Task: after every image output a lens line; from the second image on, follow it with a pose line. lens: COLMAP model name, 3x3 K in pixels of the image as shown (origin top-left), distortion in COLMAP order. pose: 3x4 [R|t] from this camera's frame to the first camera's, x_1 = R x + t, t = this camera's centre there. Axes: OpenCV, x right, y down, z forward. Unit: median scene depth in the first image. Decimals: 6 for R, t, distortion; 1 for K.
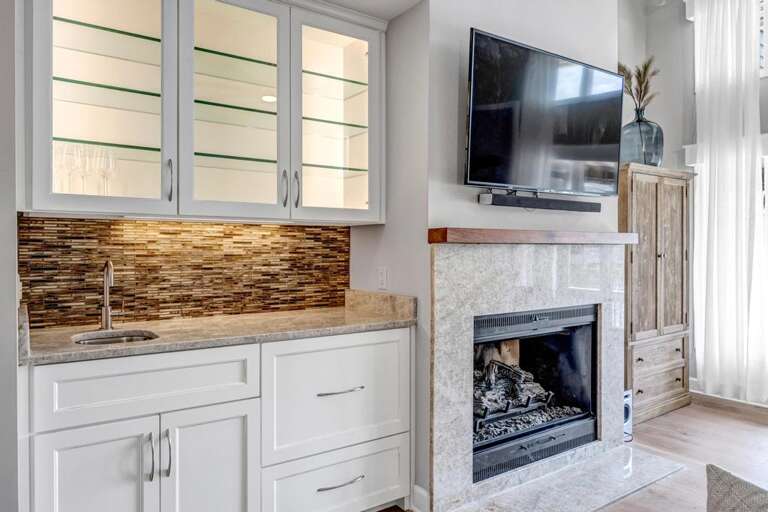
lens RADIAL K [[508.9, 0, 383.7], [0, 508.9, 251.1], [0, 0, 1]] dist [0.000411, -0.001013]
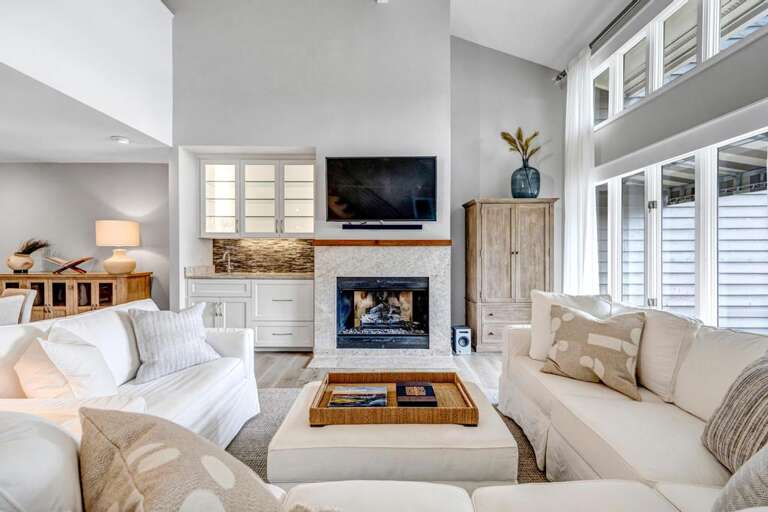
lens RADIAL K [[314.0, 0, 383.6], [0, 314.0, 254.2], [0, 0, 1]] dist [0.002505, 0.000144]
pose [[0.828457, 0.006375, -0.560017, 1.164461], [-0.003796, 0.999976, 0.005768, 0.014600], [0.560040, -0.002652, 0.828461, -0.081176]]
